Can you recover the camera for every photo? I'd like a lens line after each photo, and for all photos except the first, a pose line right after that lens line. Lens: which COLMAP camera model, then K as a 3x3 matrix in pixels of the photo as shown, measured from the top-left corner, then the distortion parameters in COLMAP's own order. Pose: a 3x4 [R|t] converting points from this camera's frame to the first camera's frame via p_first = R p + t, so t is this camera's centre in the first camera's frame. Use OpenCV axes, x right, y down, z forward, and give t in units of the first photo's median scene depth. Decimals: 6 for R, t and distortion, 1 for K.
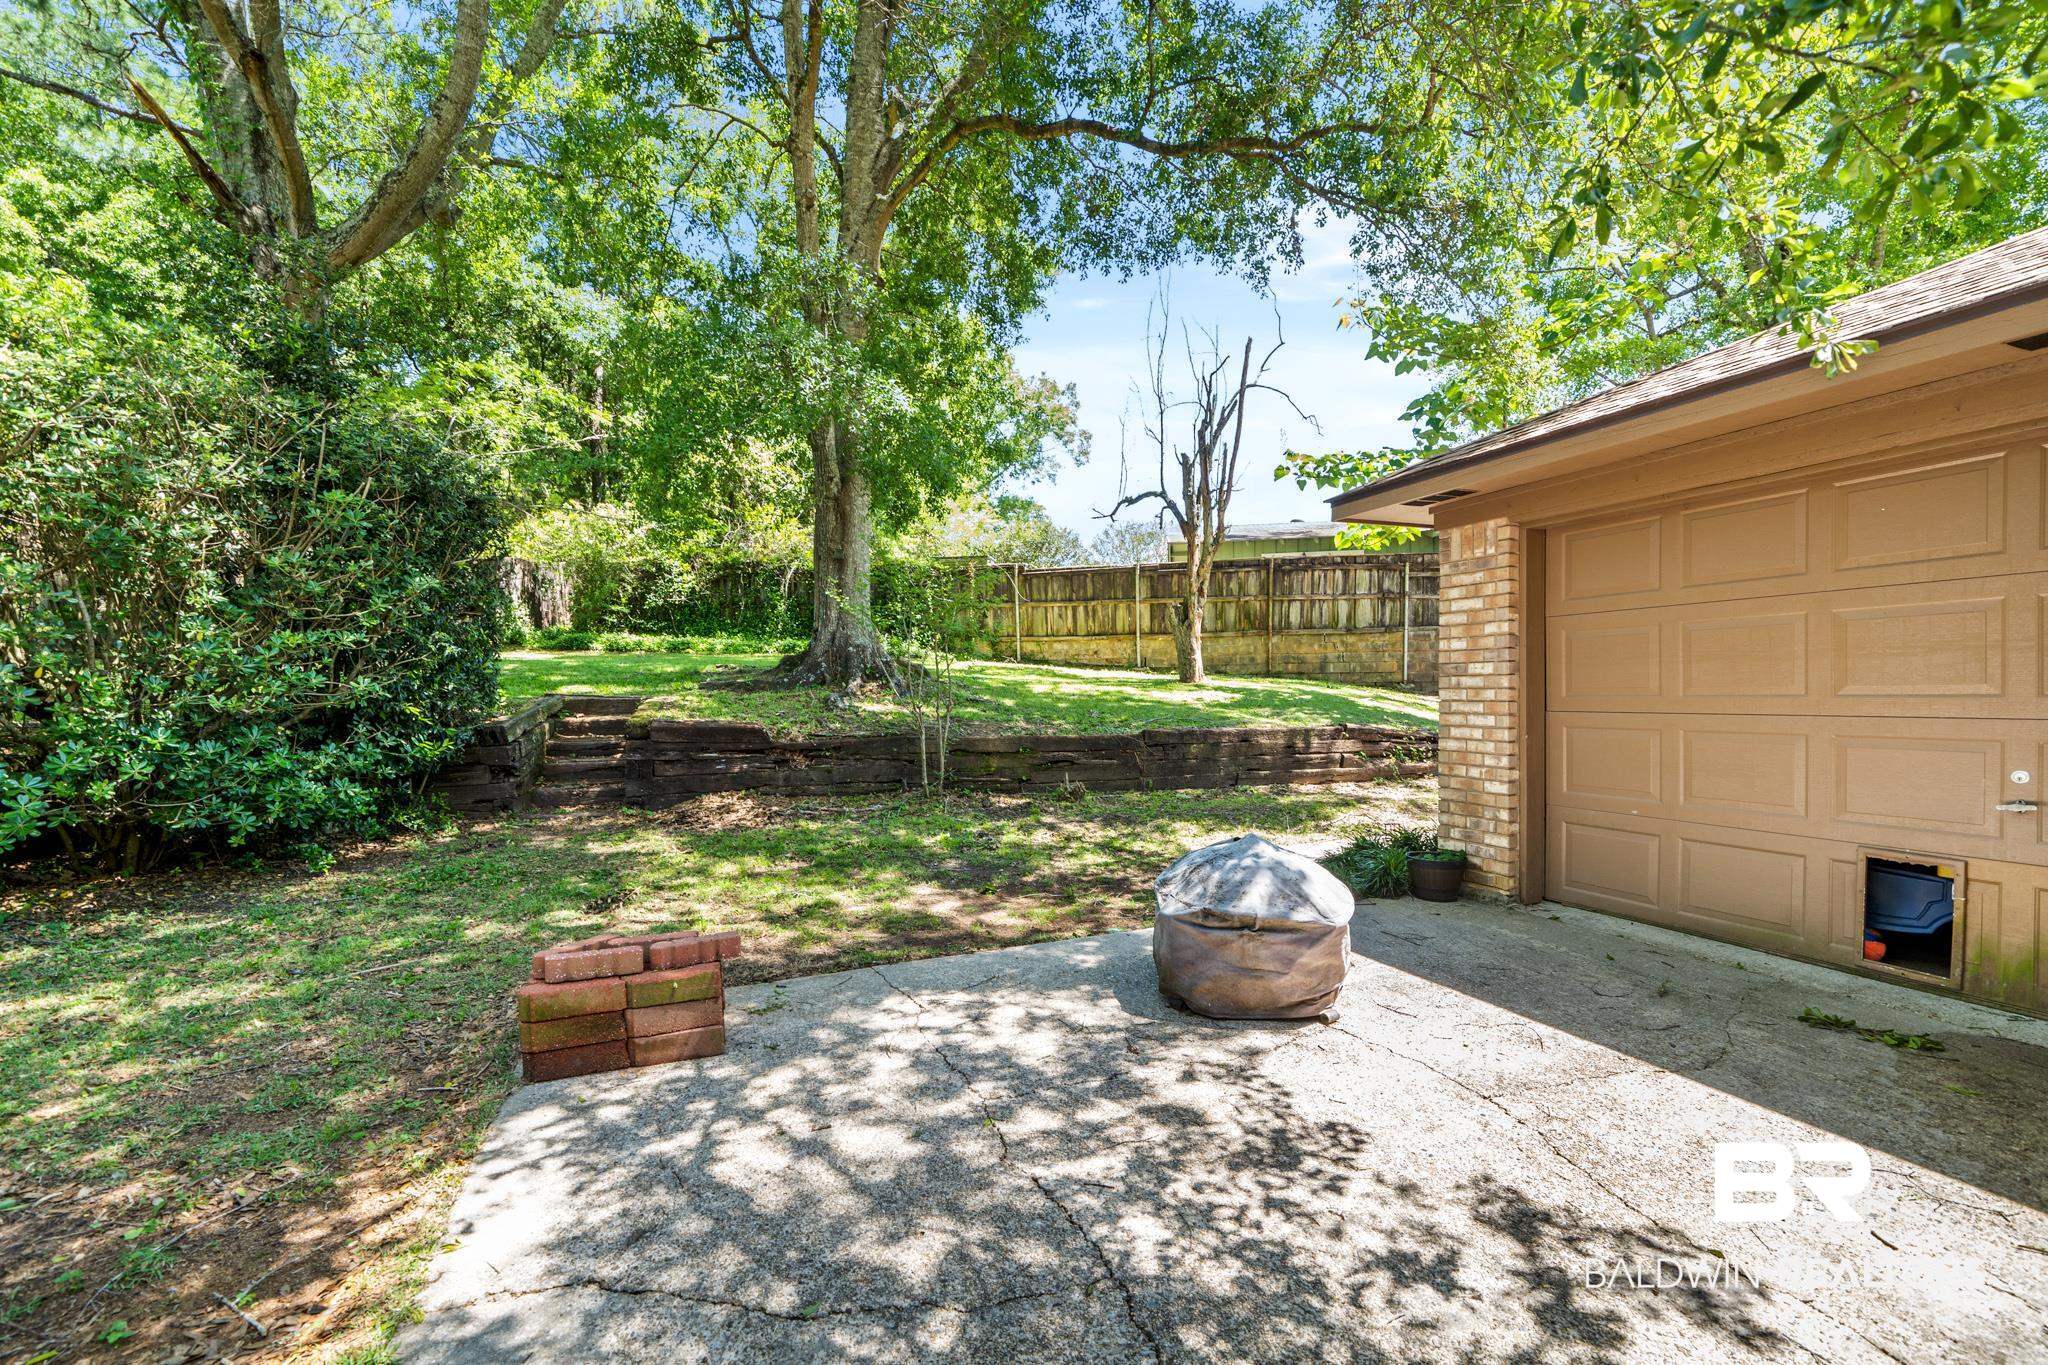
lens RADIAL K [[823.3, 0, 1074.5], [0, 823.3, 682.1], [0, 0, 1]] dist [0.001506, 0.000111]
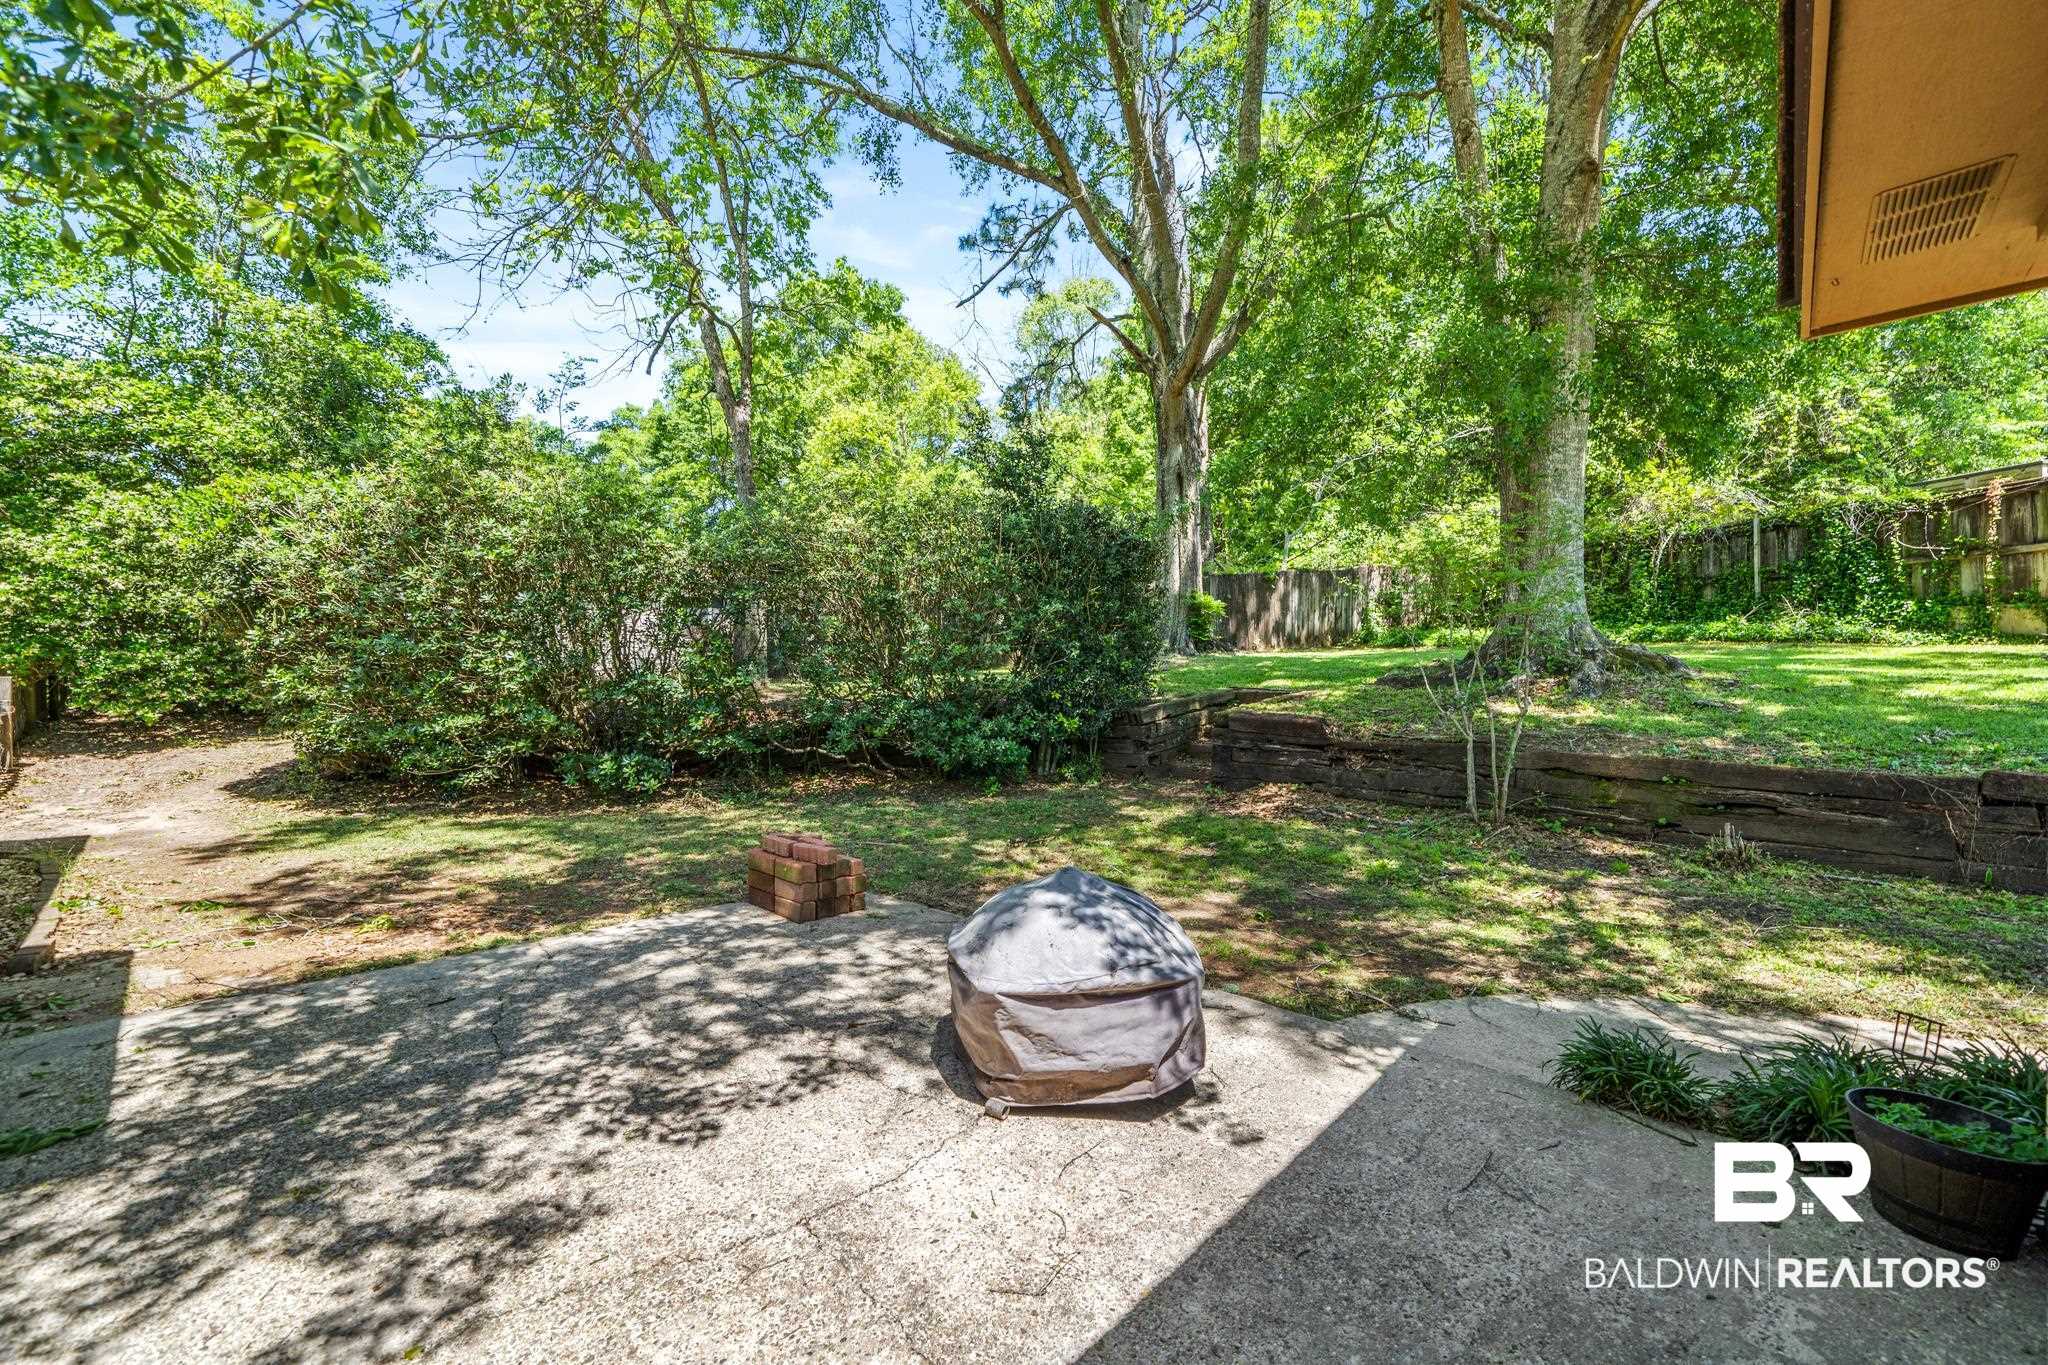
lens RADIAL K [[830.2, 0, 1020.6], [0, 830.2, 679.2], [0, 0, 1]] dist [-0.007189, -0.000549]
pose [[0.378803, 0.002783, -0.925473, 1.163783], [-0.000892, 0.999996, 0.002642, 0.000481], [0.925477, -0.000175, 0.378804, 0.824220]]
